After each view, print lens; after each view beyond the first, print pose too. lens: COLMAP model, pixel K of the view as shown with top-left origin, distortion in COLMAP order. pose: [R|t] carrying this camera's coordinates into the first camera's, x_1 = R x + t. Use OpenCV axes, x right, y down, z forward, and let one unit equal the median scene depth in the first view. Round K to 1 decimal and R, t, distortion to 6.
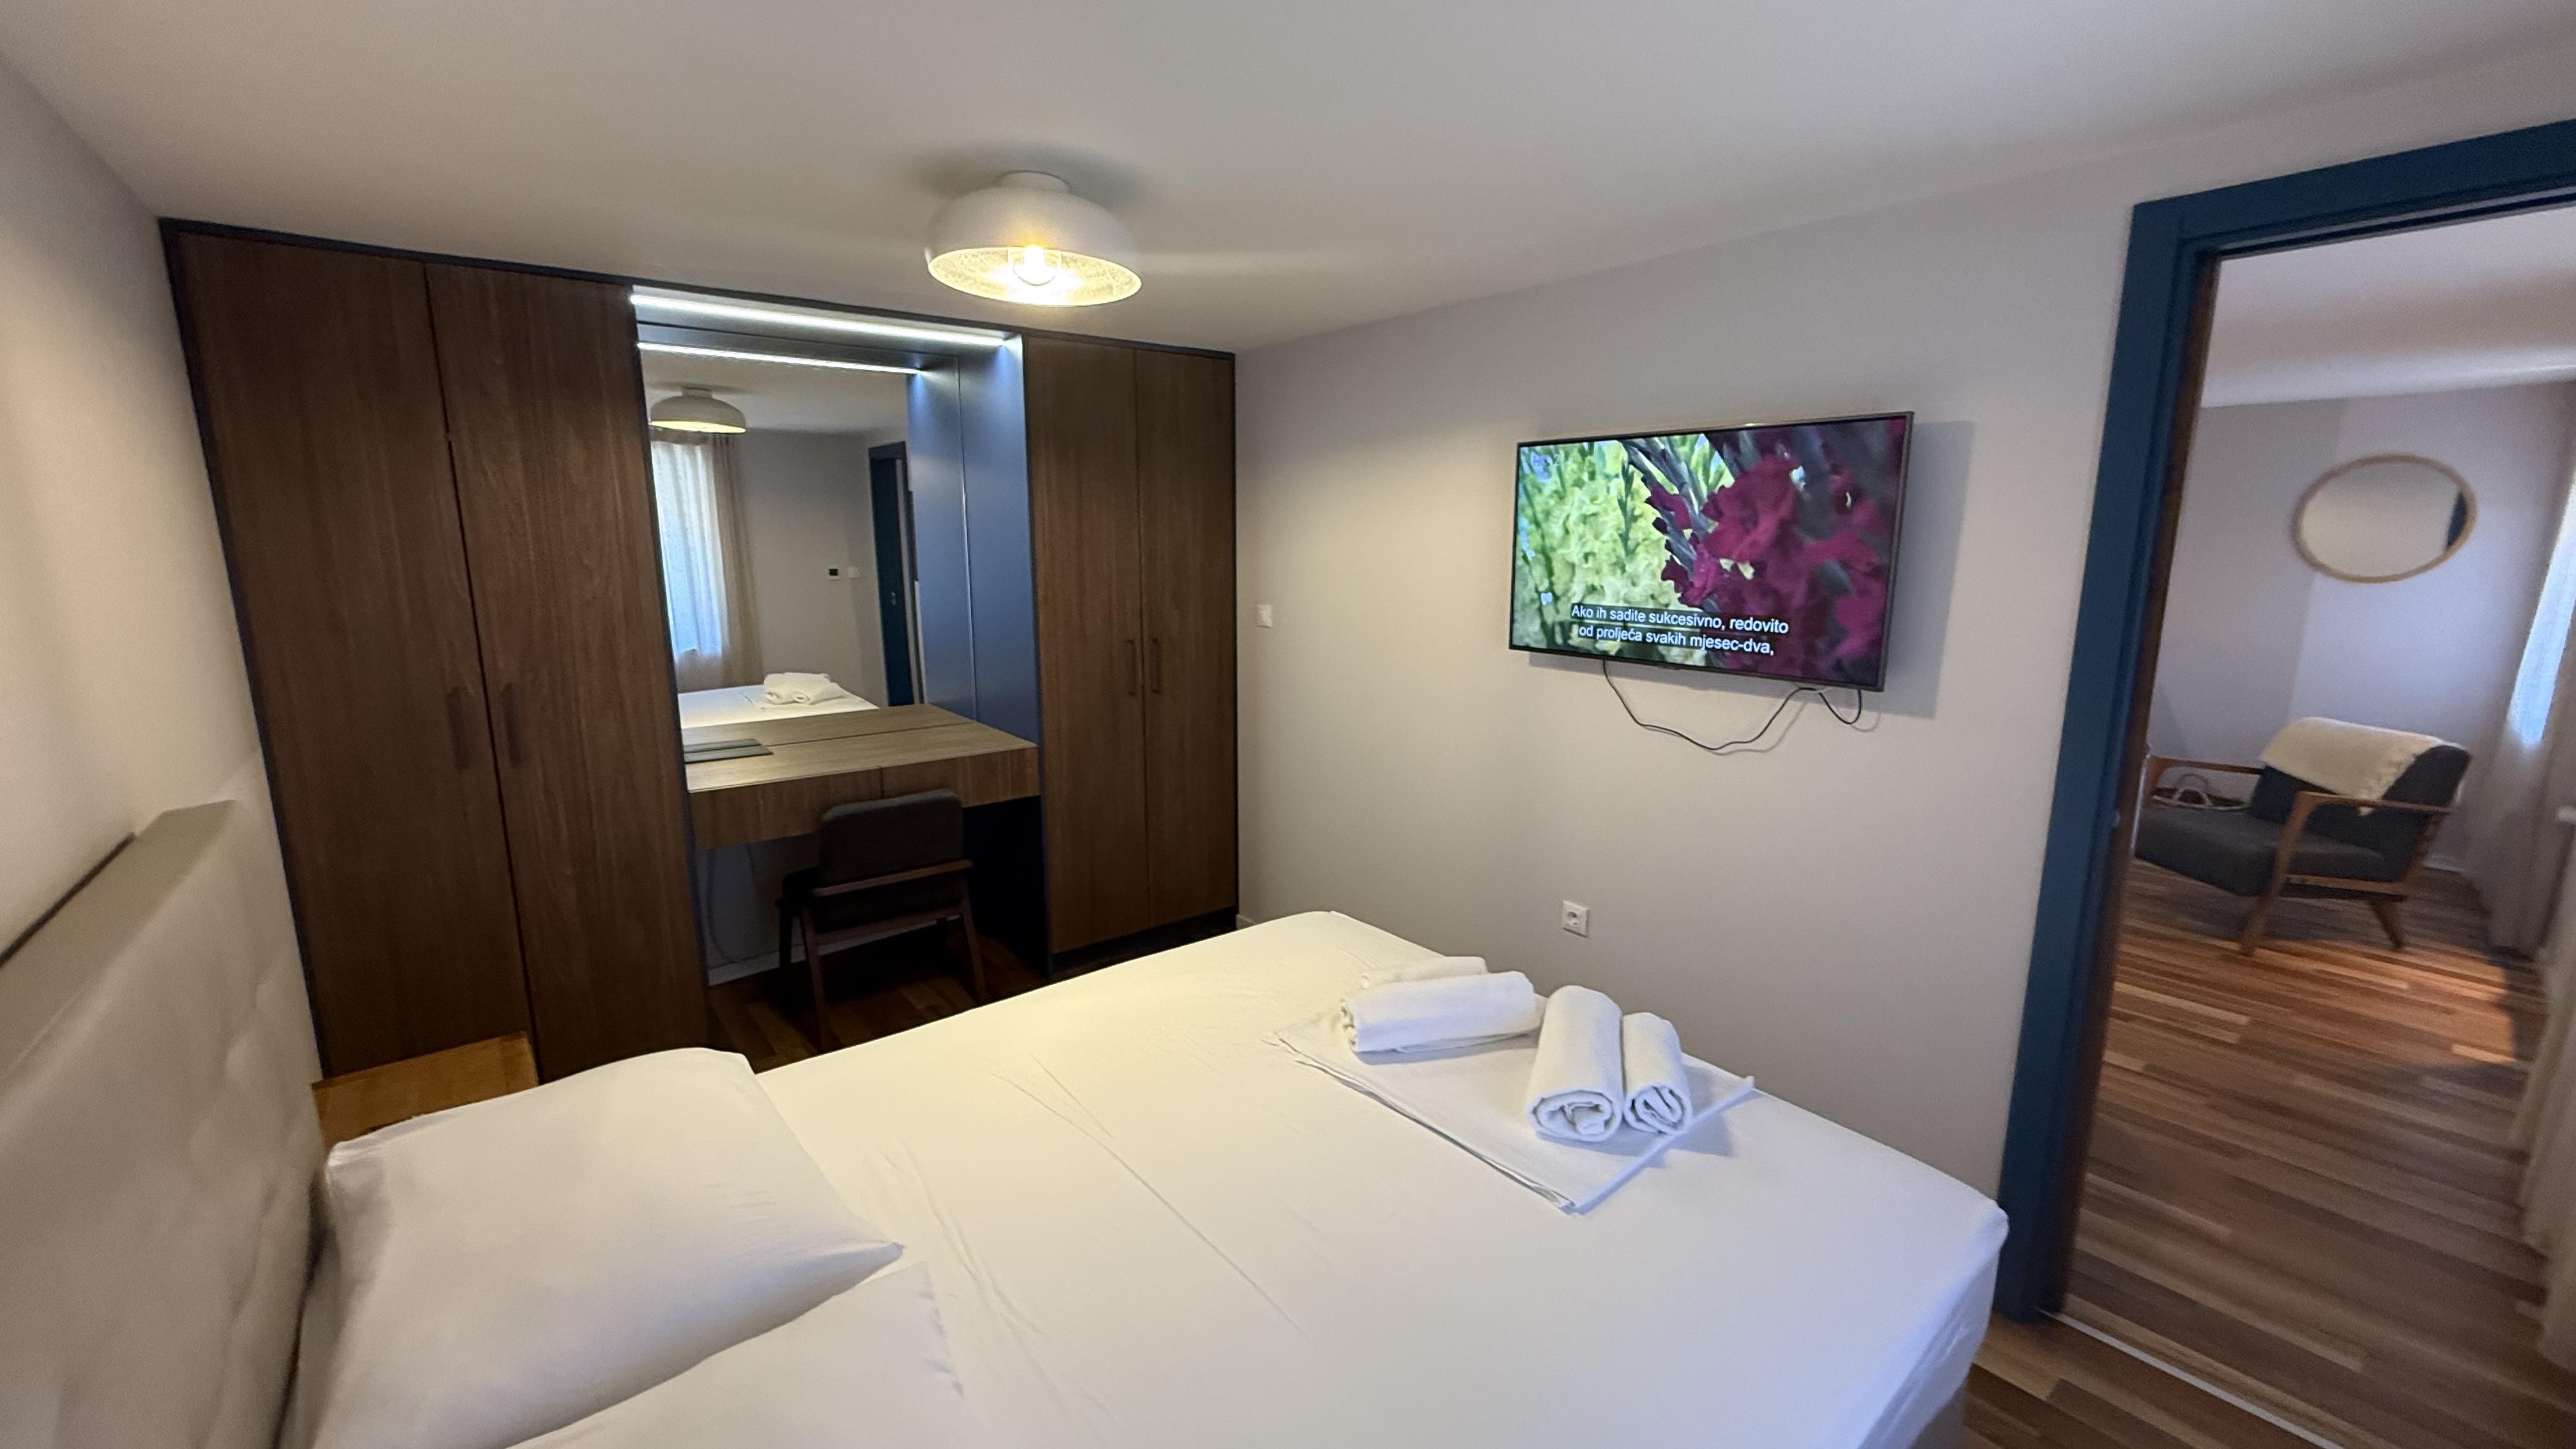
lens RADIAL K [[1029.3, 0, 1282.0], [0, 1029.3, 721.7], [0, 0, 1]] dist [-0.000677, 0.000599]
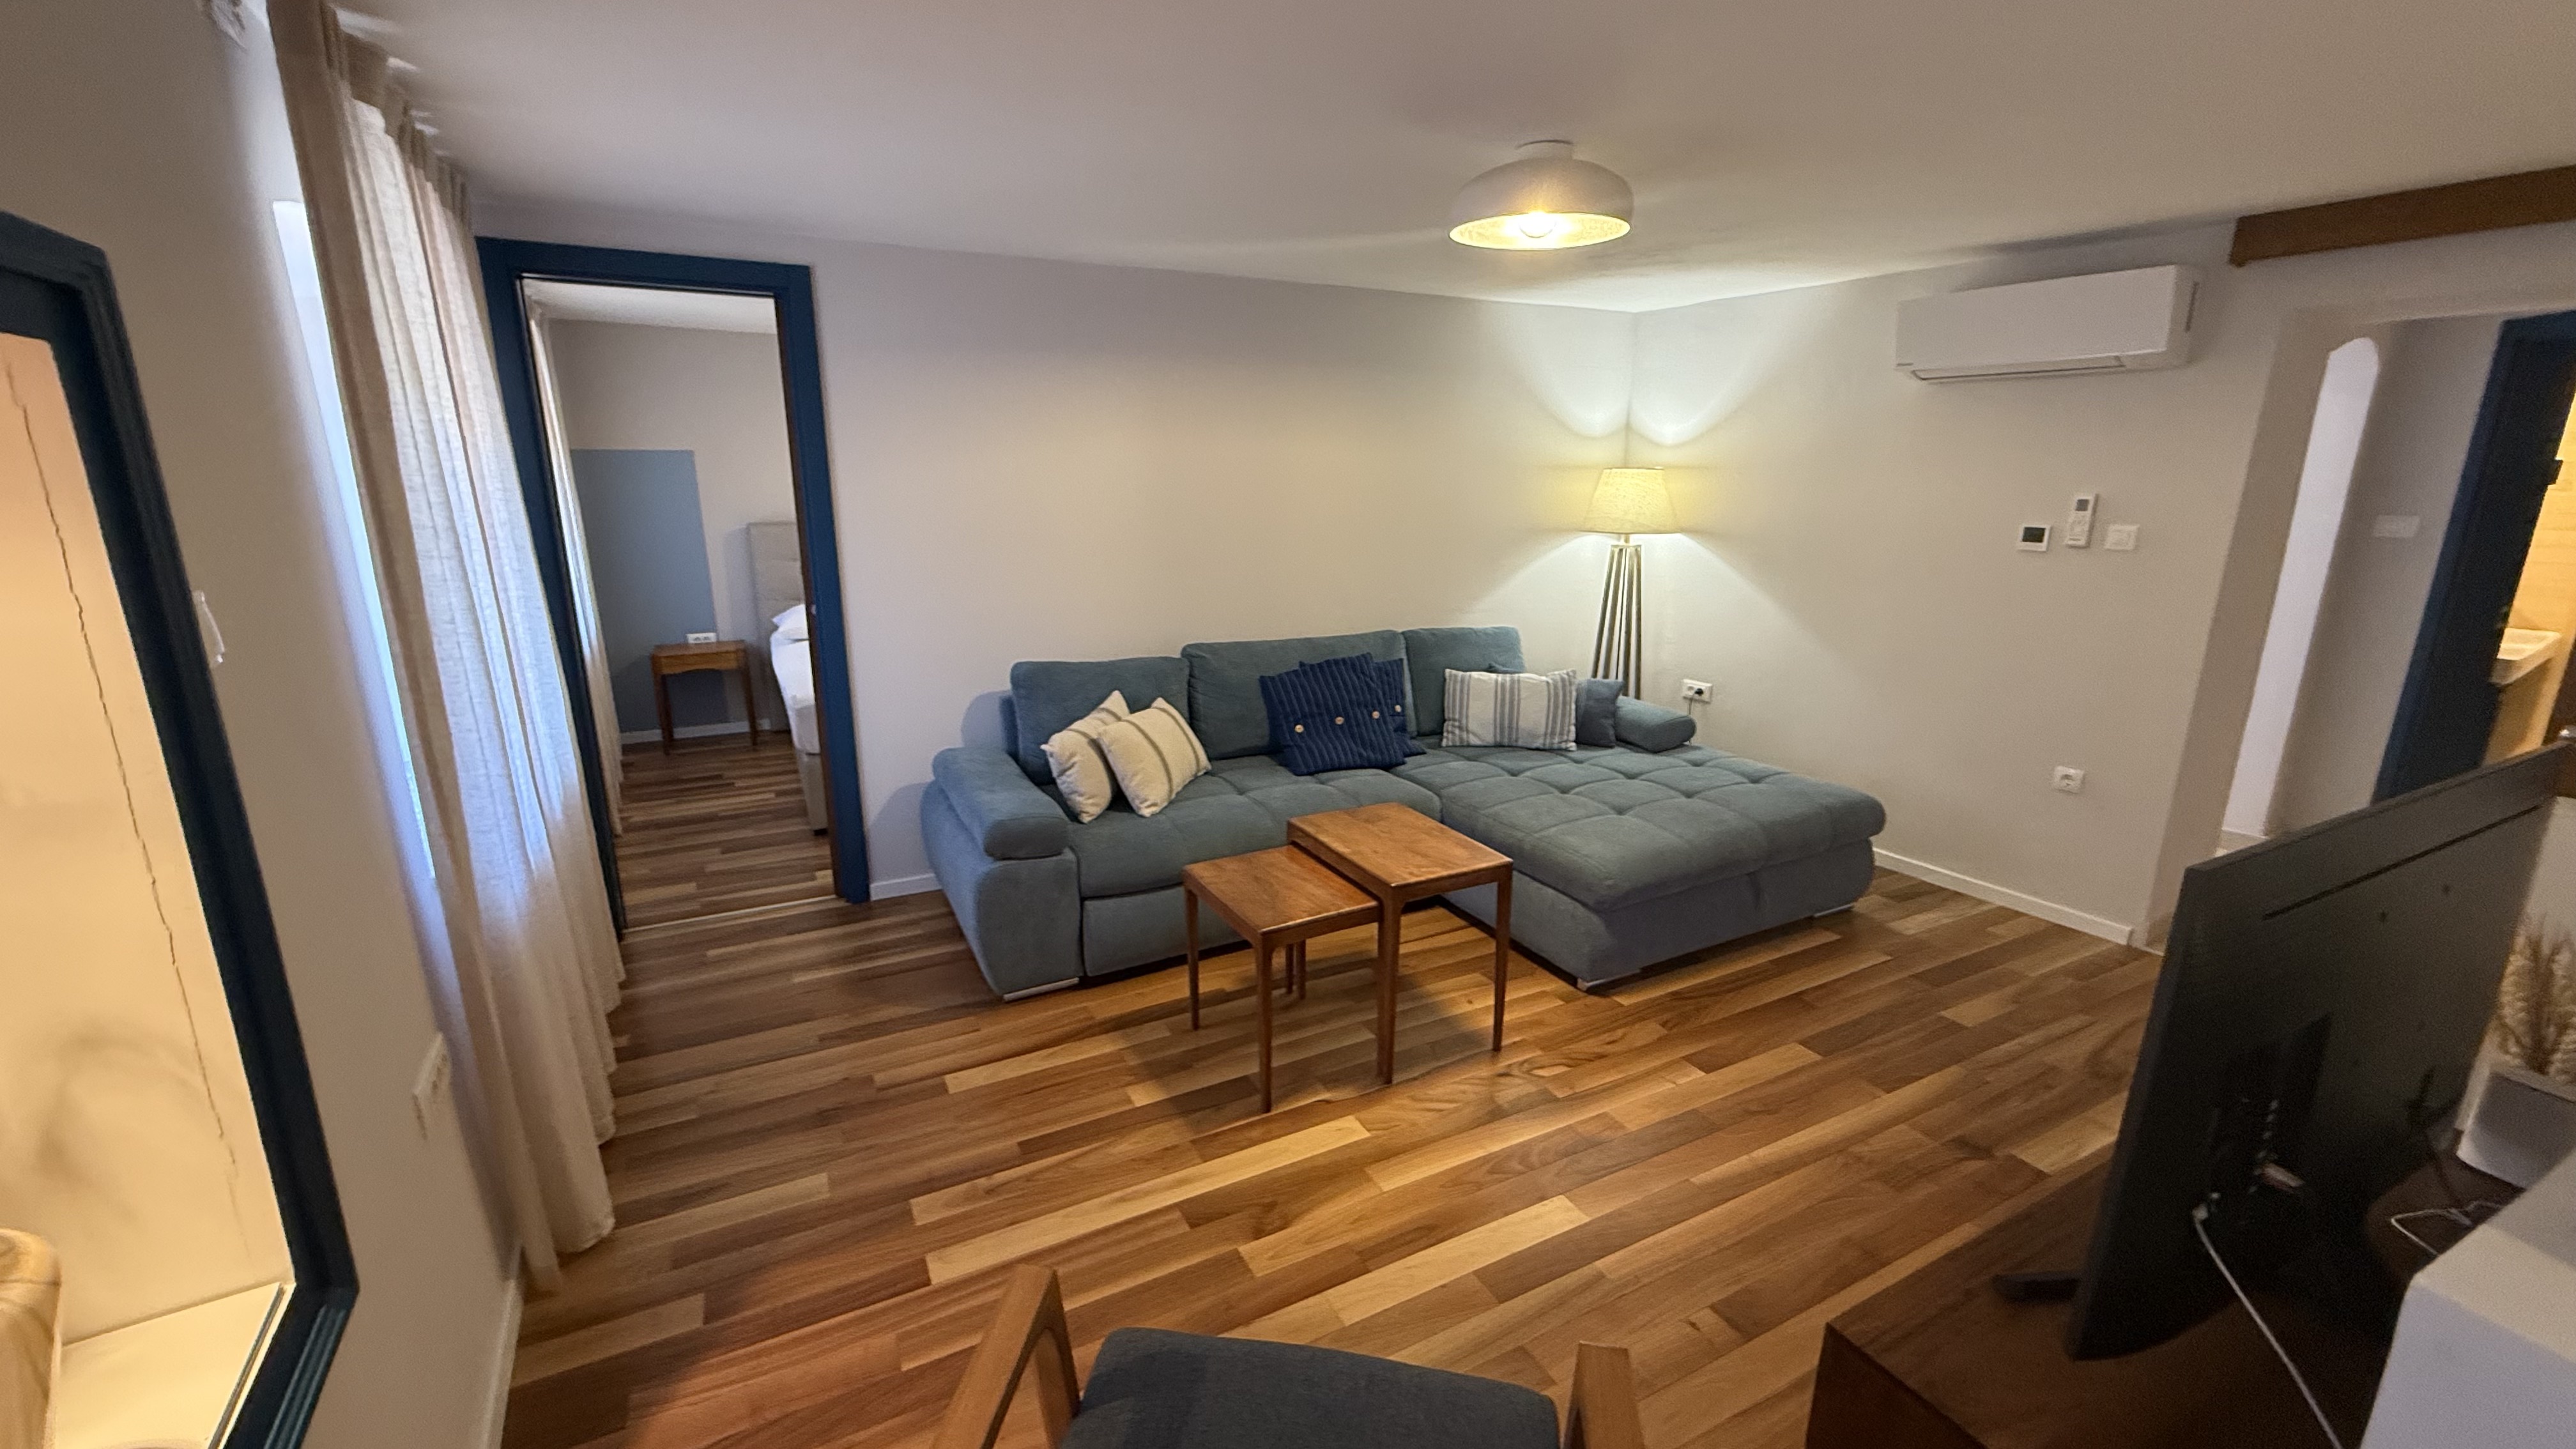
lens RADIAL K [[1003.0, 0, 1217.2], [0, 1003.0, 709.6], [0, 0, 1]] dist [0.000402, 0.000110]
pose [[-0.236691, 0.231972, -0.943486, 1.507755], [-0.172396, 0.945643, 0.275751, -0.219250], [0.956168, 0.227921, -0.183834, 1.311321]]
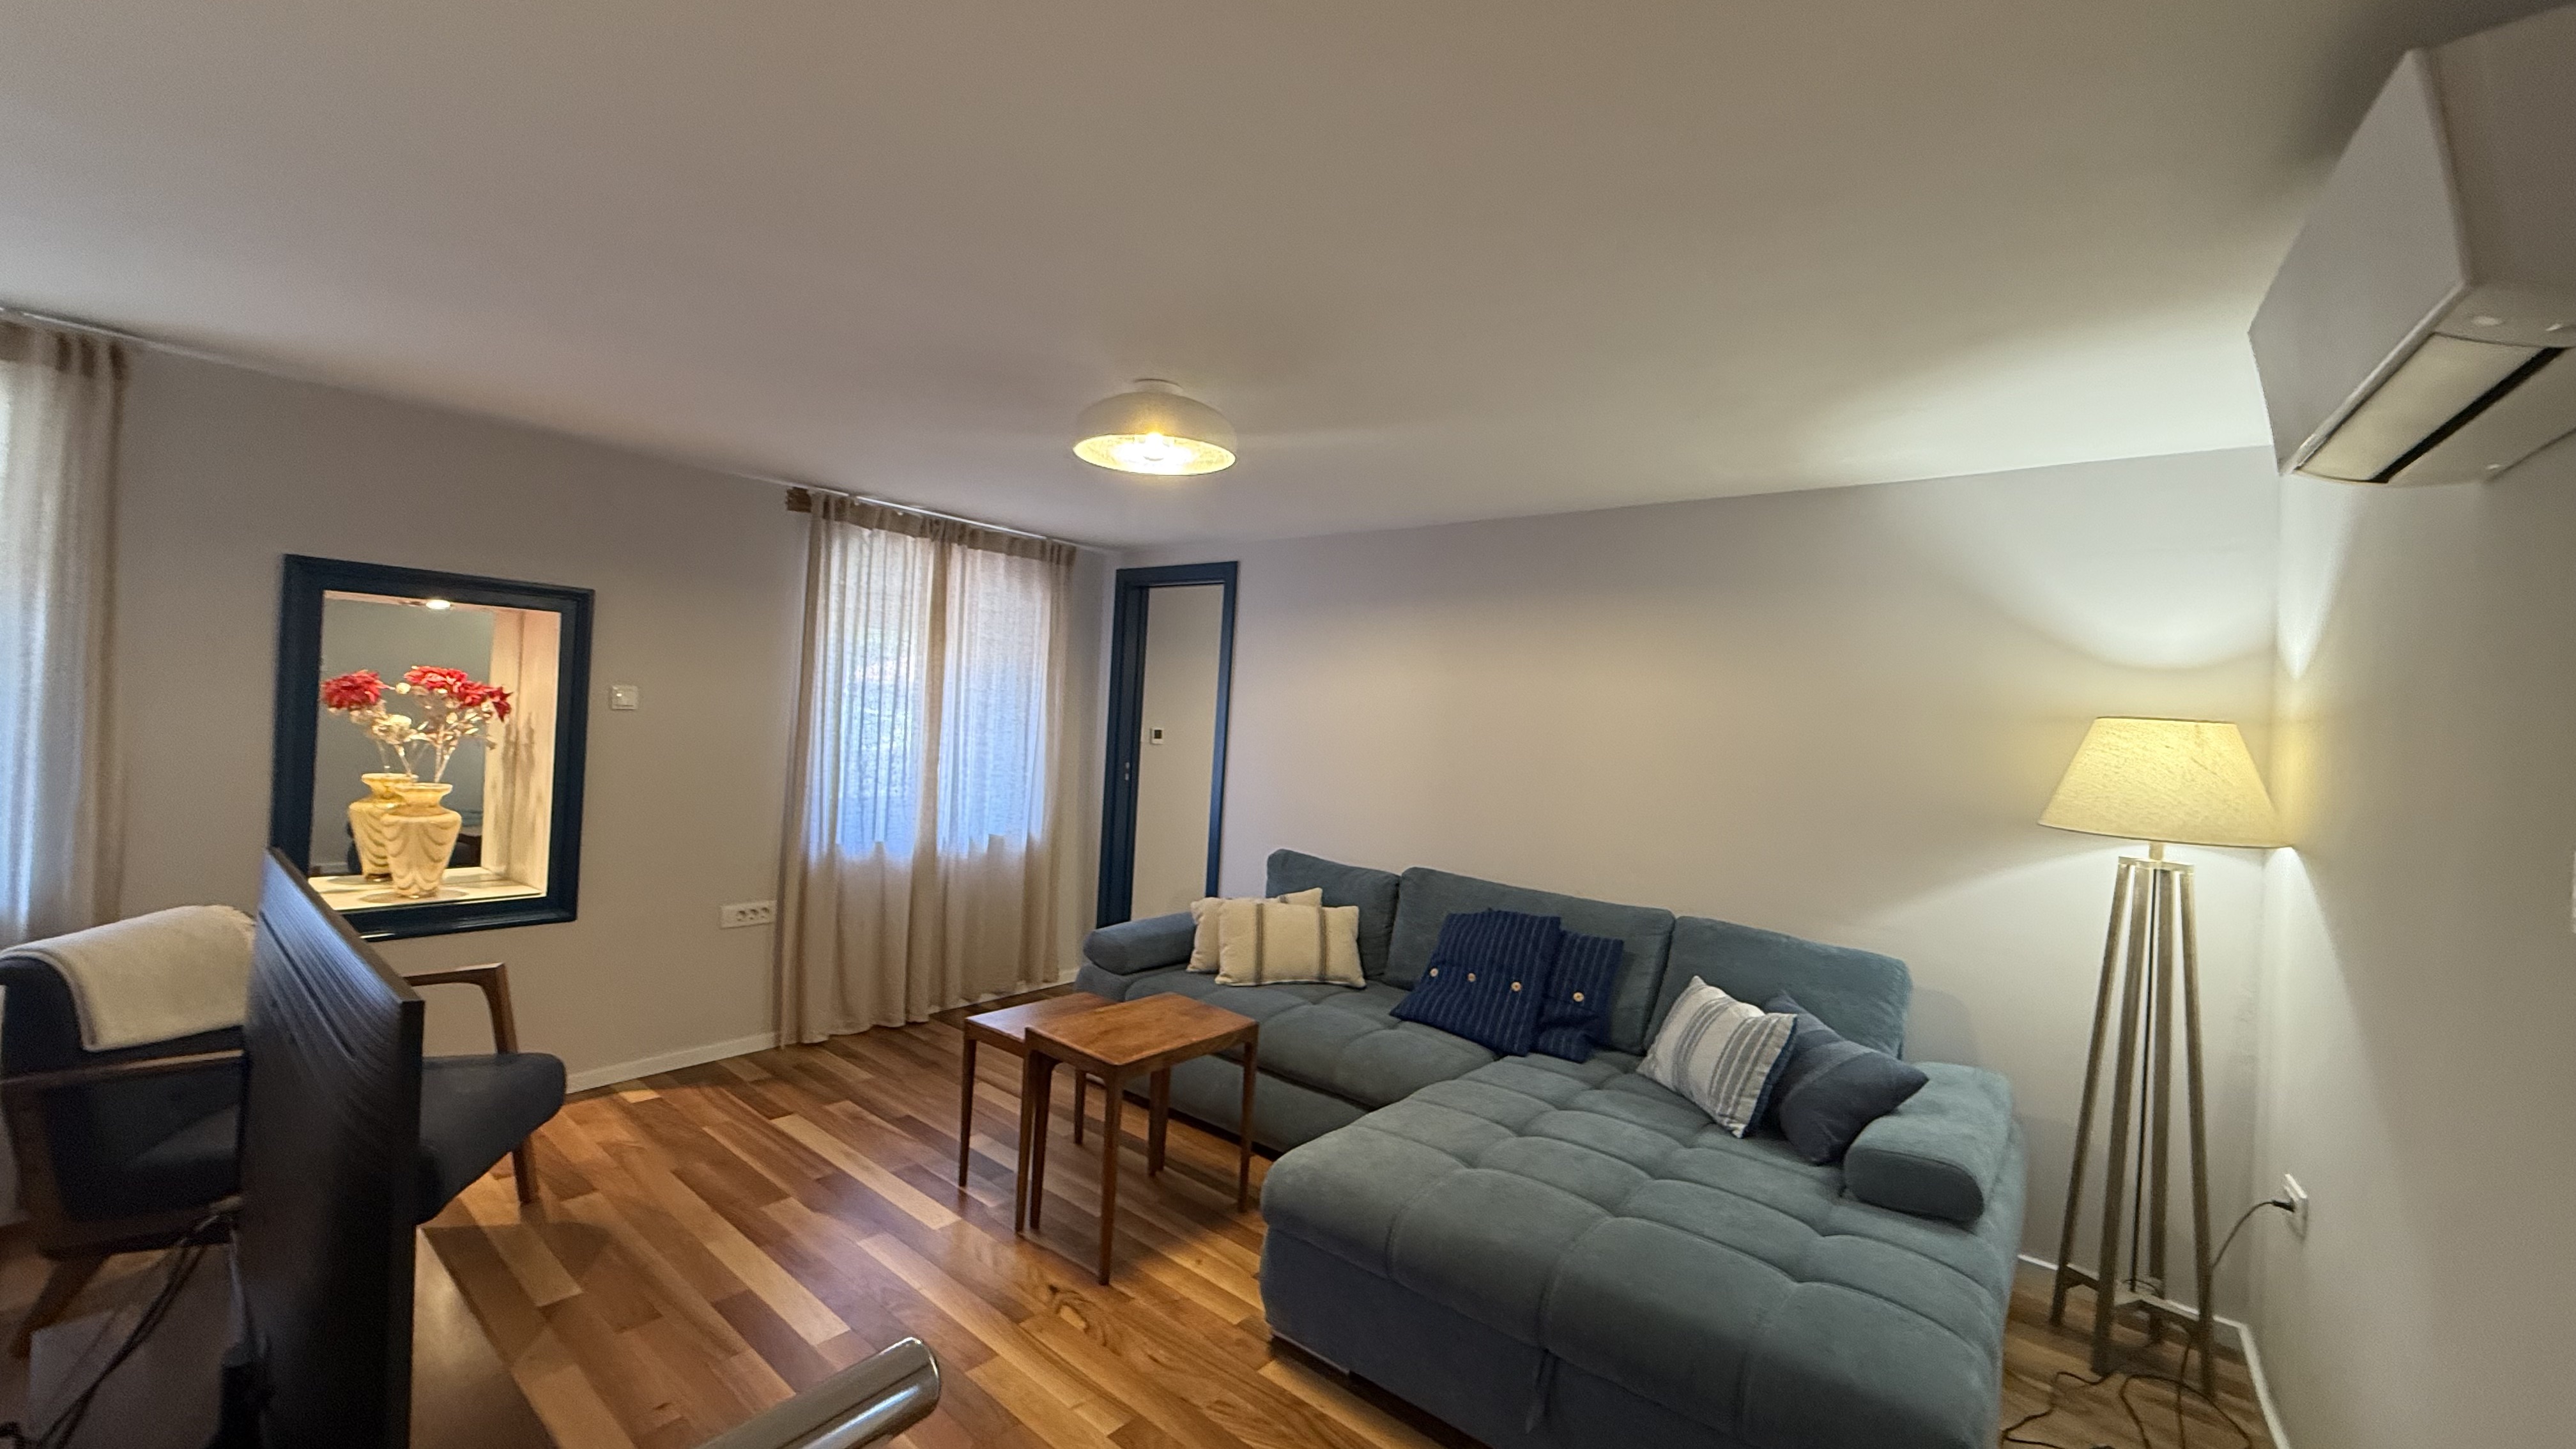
lens RADIAL K [[963.7, 0, 1286.8], [0, 963.7, 722.9], [0, 0, 1]] dist [0.000173, 0.000094]
pose [[-0.976201, -0.050382, -0.210934, 0.748570], [-0.089450, 0.979592, 0.179997, -0.324161], [0.197561, 0.194581, -0.960785, 2.114034]]
